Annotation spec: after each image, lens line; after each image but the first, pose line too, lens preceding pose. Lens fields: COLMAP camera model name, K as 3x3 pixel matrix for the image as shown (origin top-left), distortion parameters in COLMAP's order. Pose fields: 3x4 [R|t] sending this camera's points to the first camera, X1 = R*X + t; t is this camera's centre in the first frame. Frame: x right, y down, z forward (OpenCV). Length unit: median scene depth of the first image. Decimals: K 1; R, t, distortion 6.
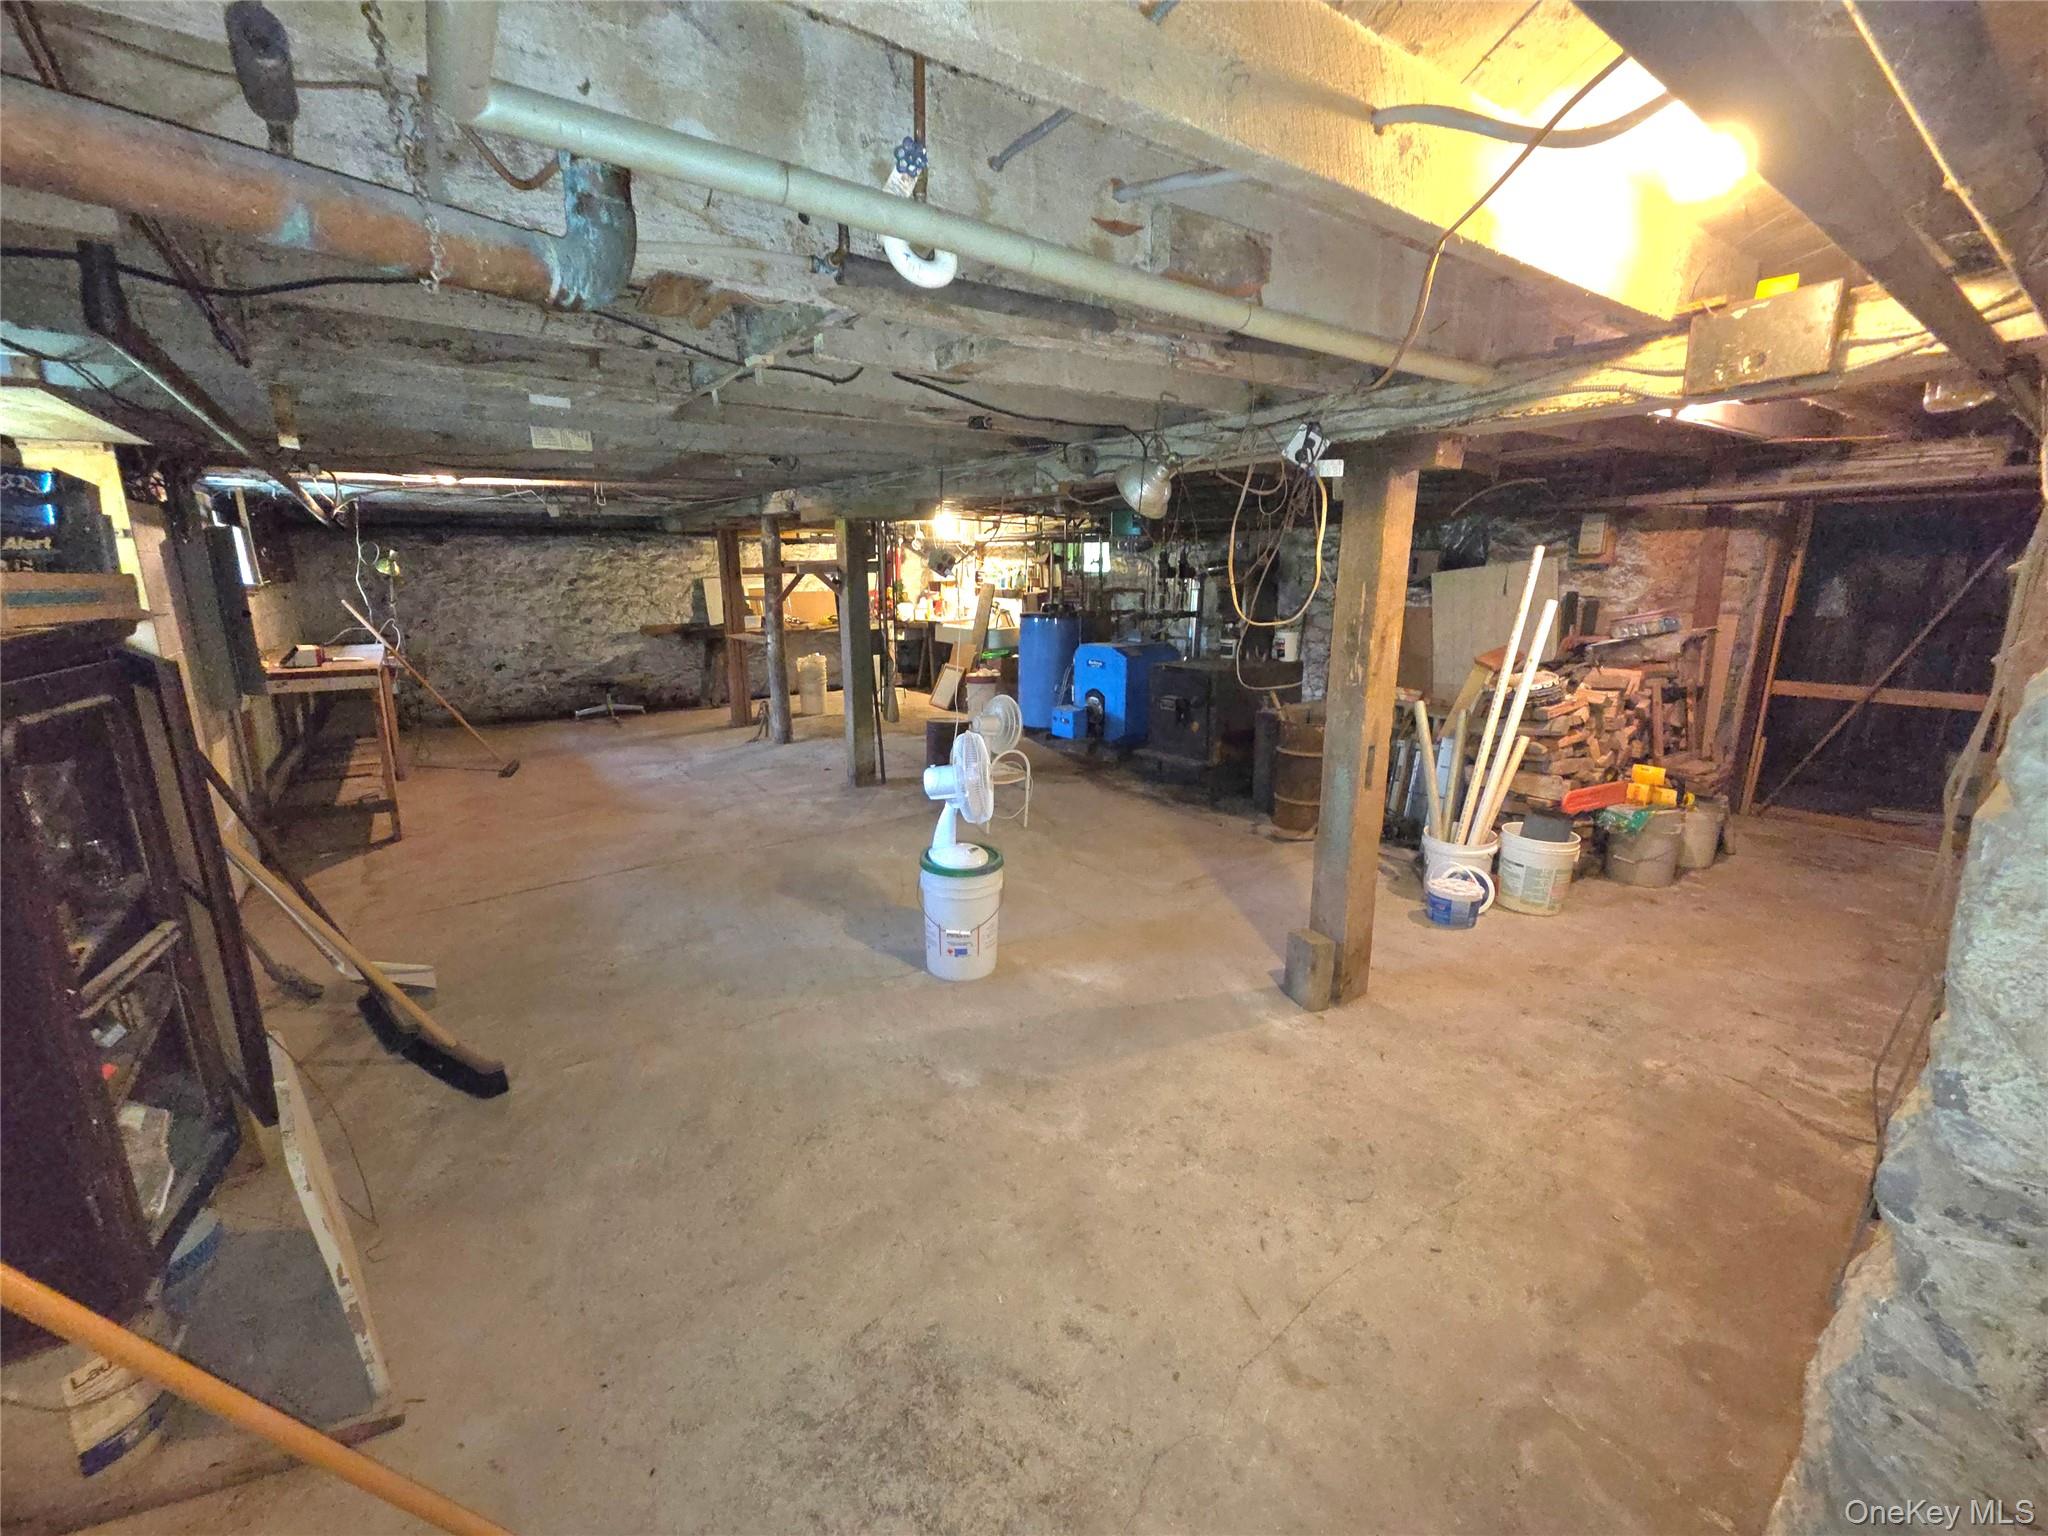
lens RADIAL K [[839.0, 0, 1018.3], [0, 839.0, 766.2], [0, 0, 1]] dist [-0.000500, 0.000021]
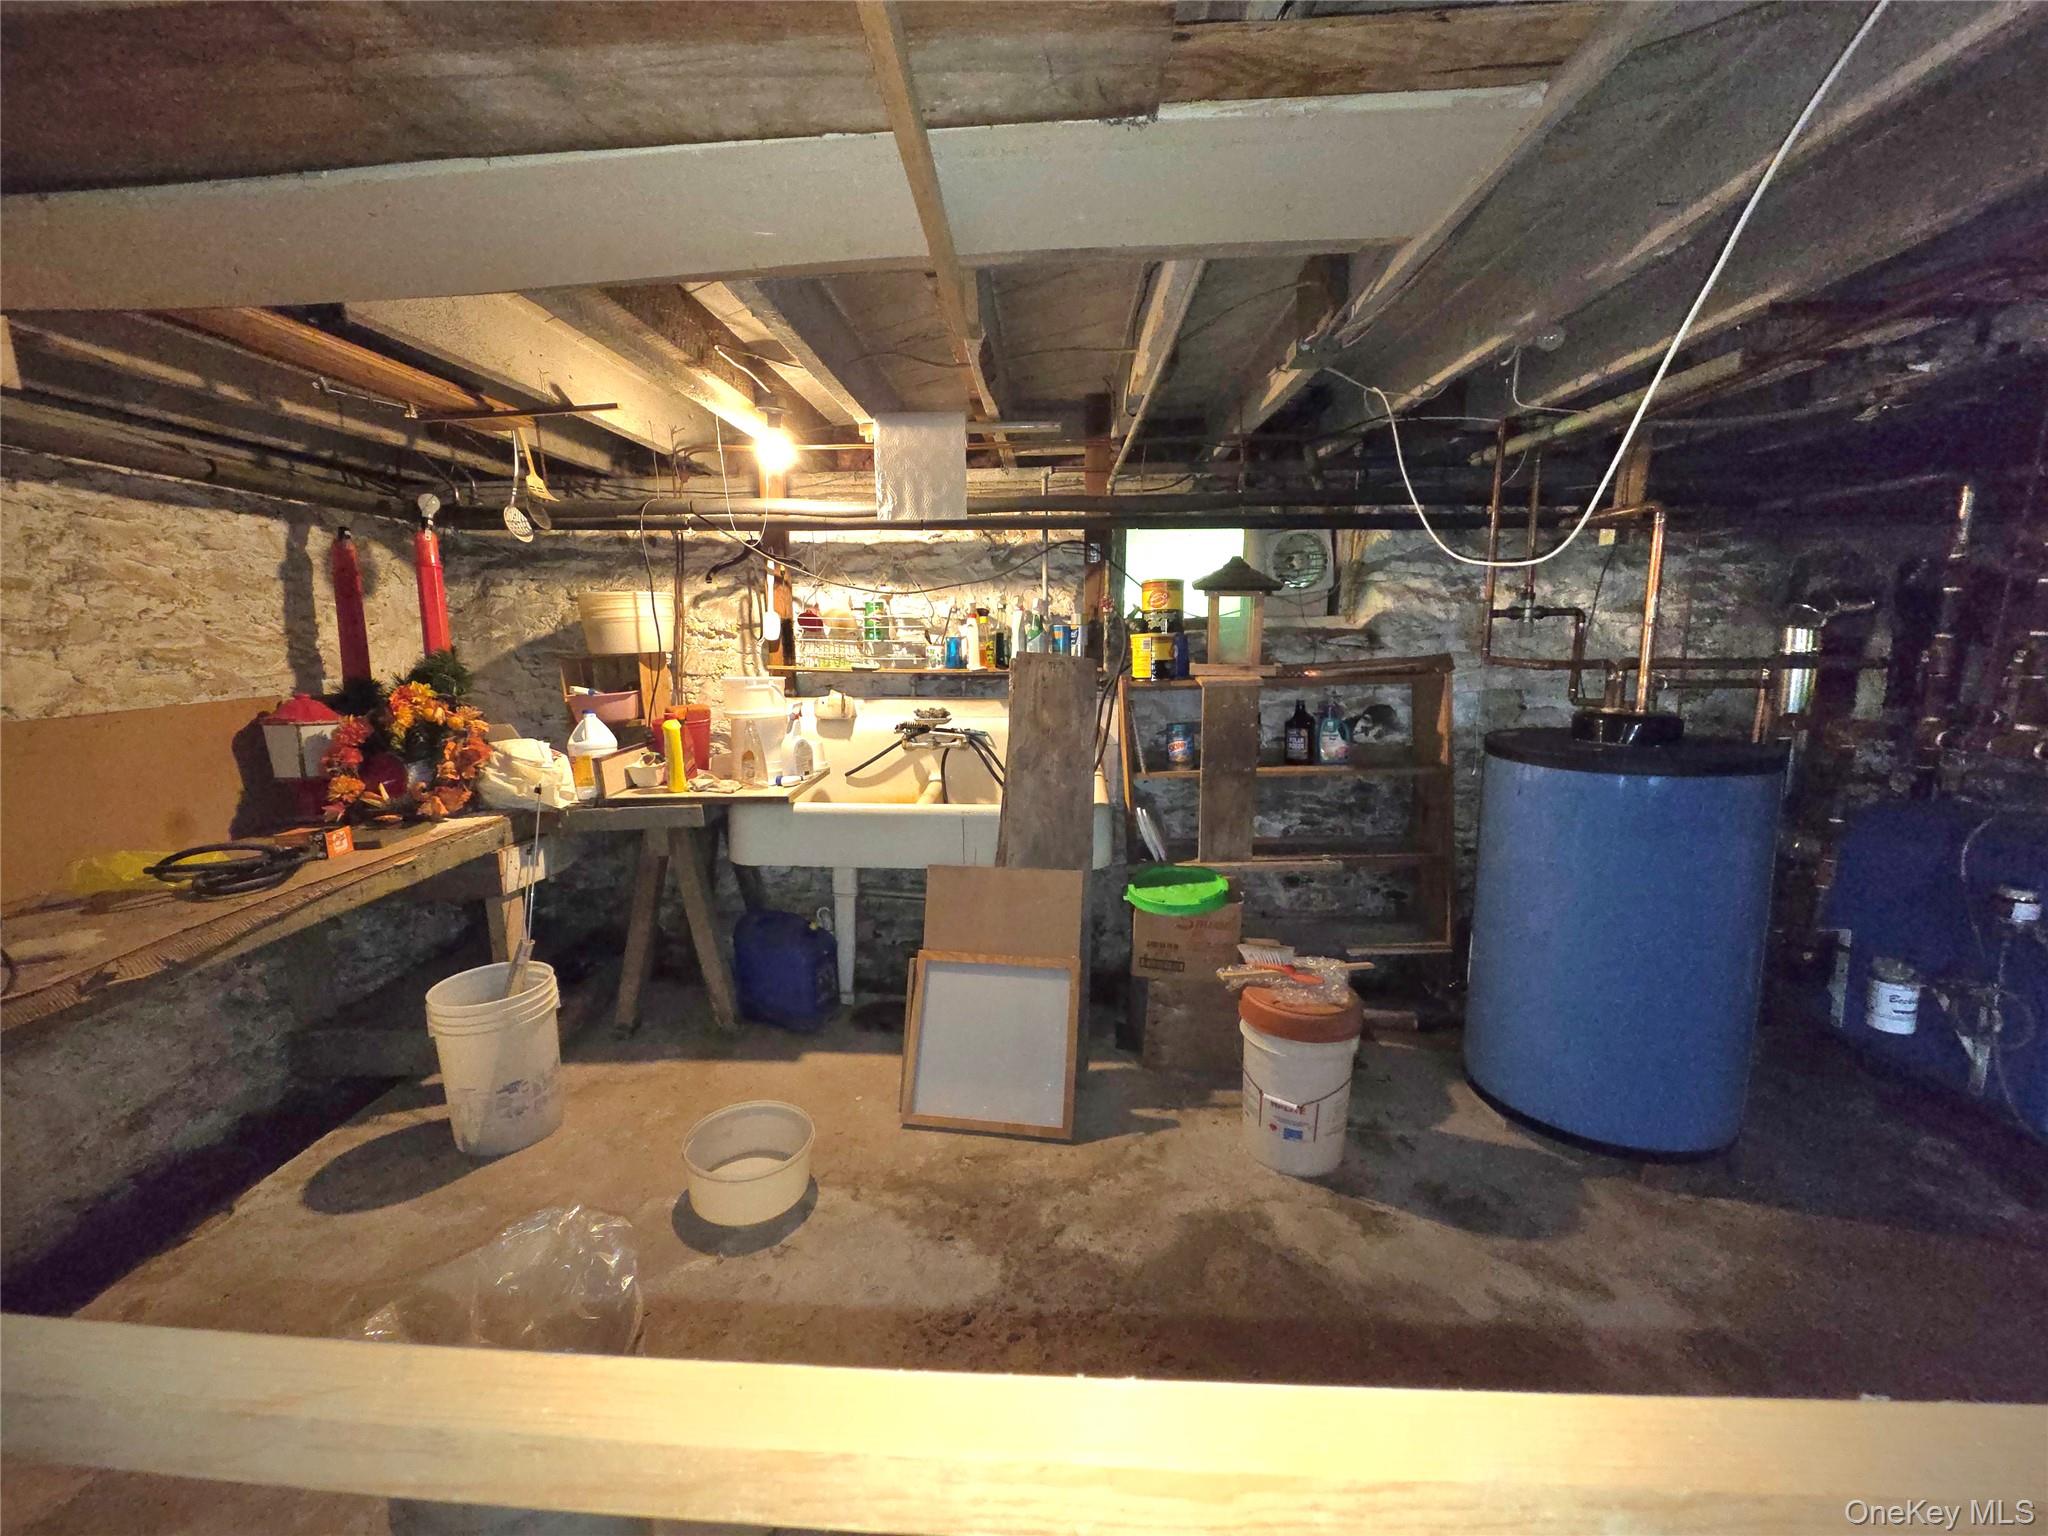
lens RADIAL K [[839.0, 0, 1024.7], [0, 839.0, 766.6], [0, 0, 1]] dist [-0.000500, 0.000021]
pose [[0.622043, -0.128003, 0.772449, -0.348033], [0.185984, 0.982466, 0.013035, -0.234909], [-0.760574, 0.135555, 0.634943, 1.049846]]
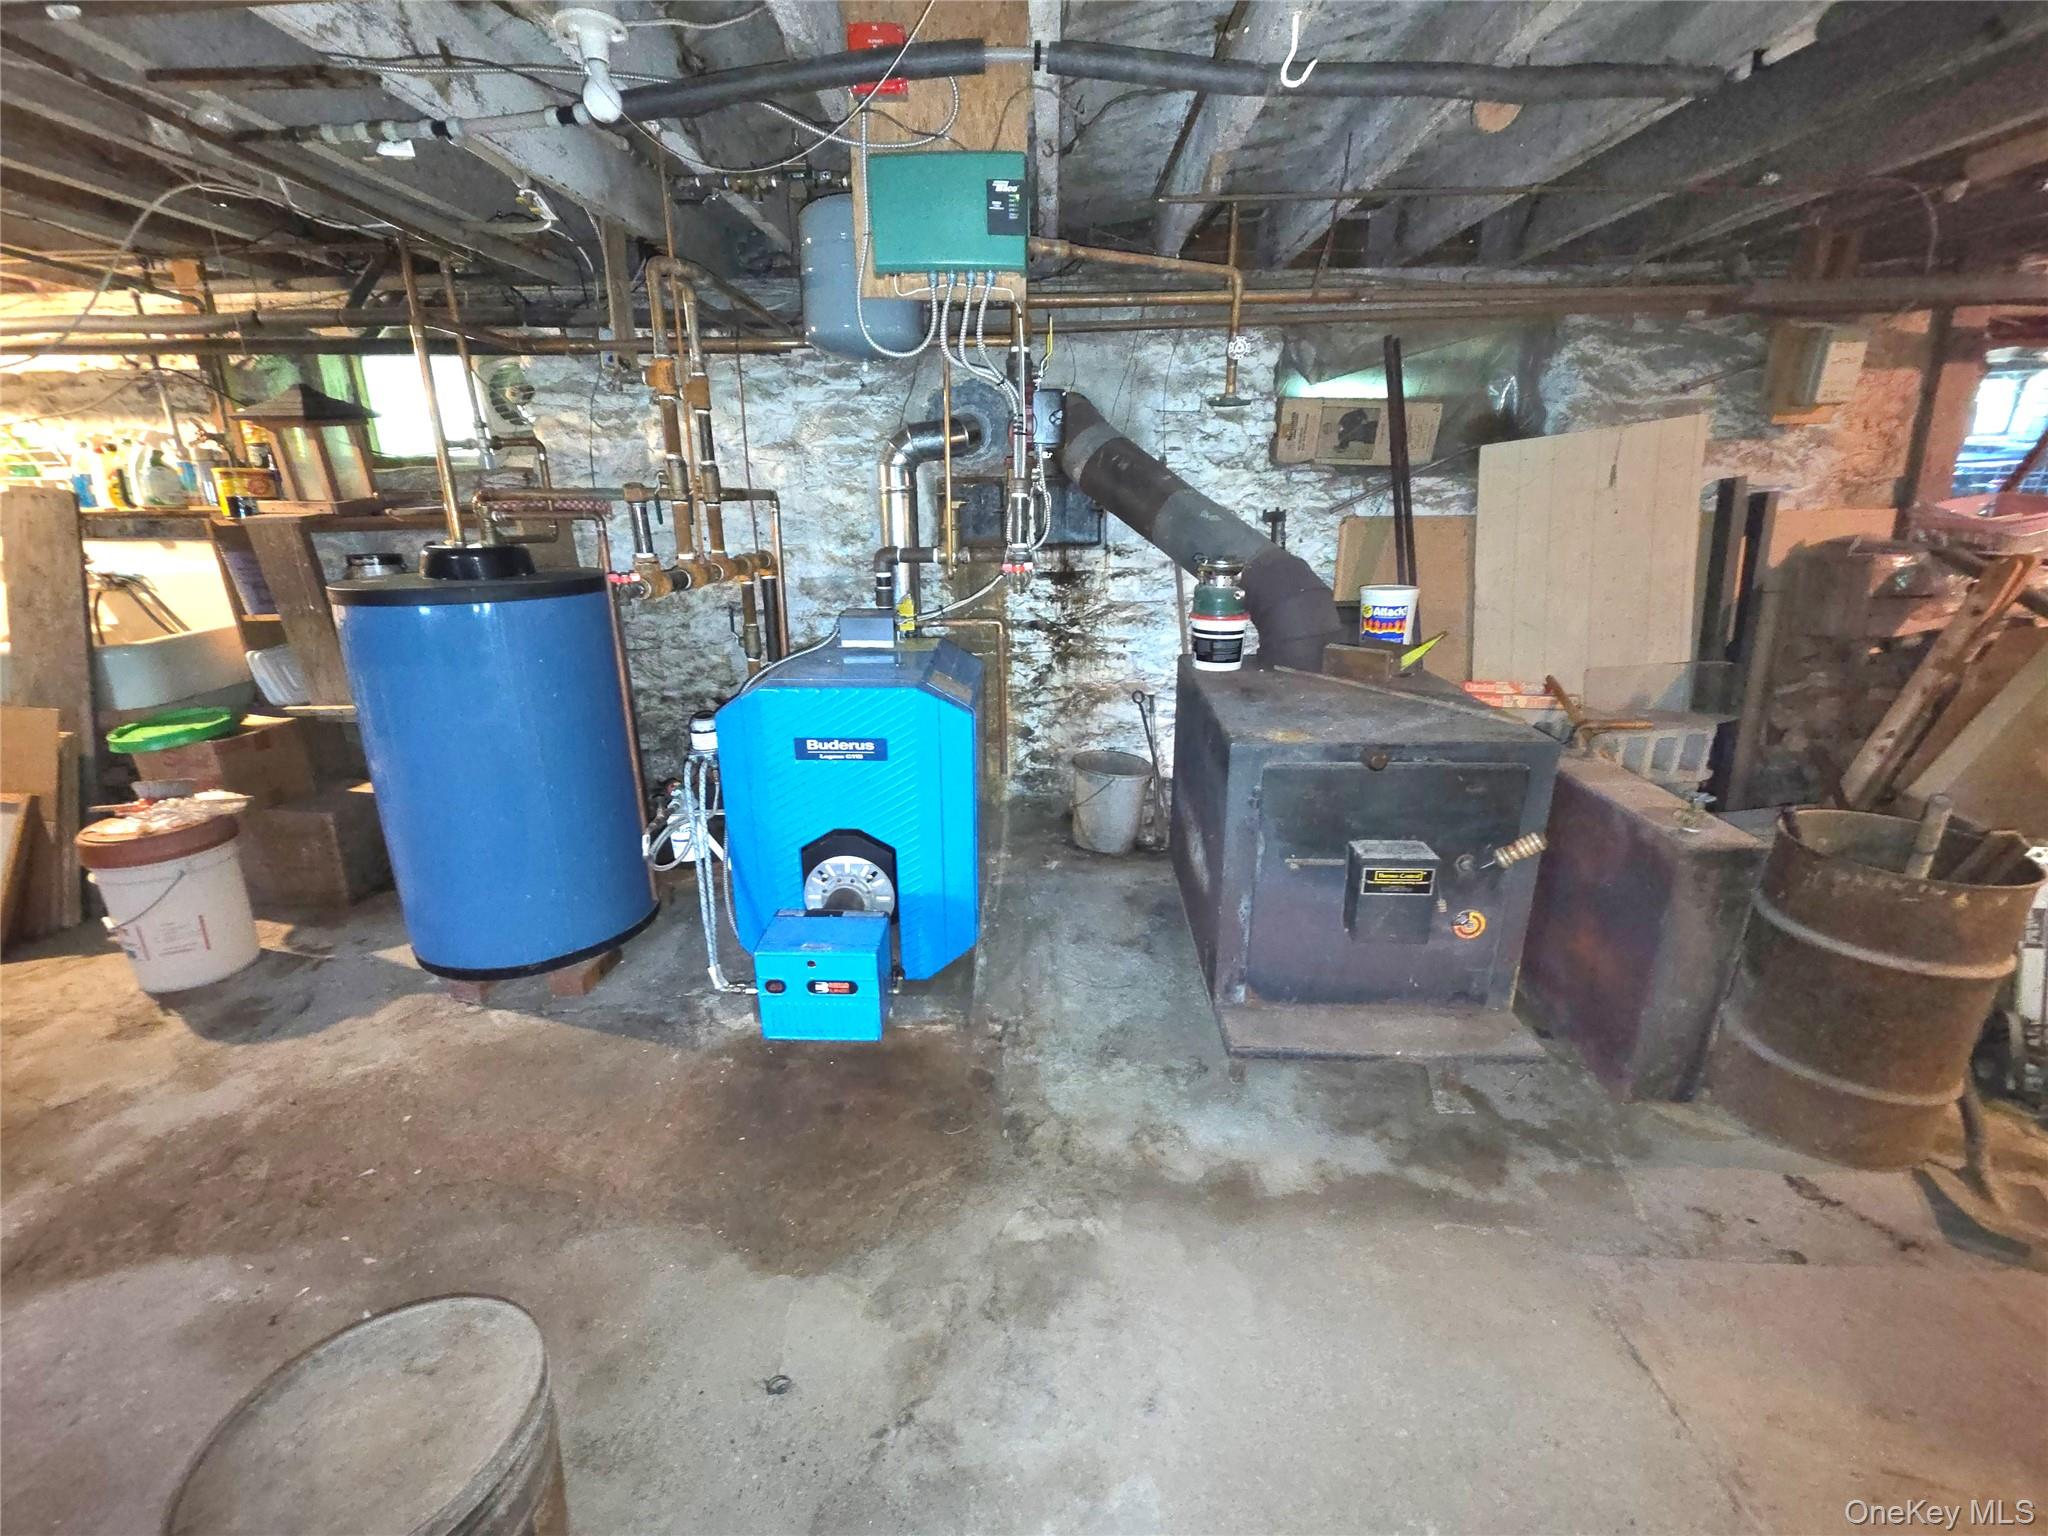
lens RADIAL K [[839.0, 0, 1018.7], [0, 839.0, 767.8], [0, 0, 1]] dist [-0.000500, 0.000021]
pose [[0.618894, -0.246796, 0.745696, -0.082065], [0.183357, 0.968521, 0.168364, -0.143204], [-0.763774, 0.032529, 0.644663, 0.716886]]
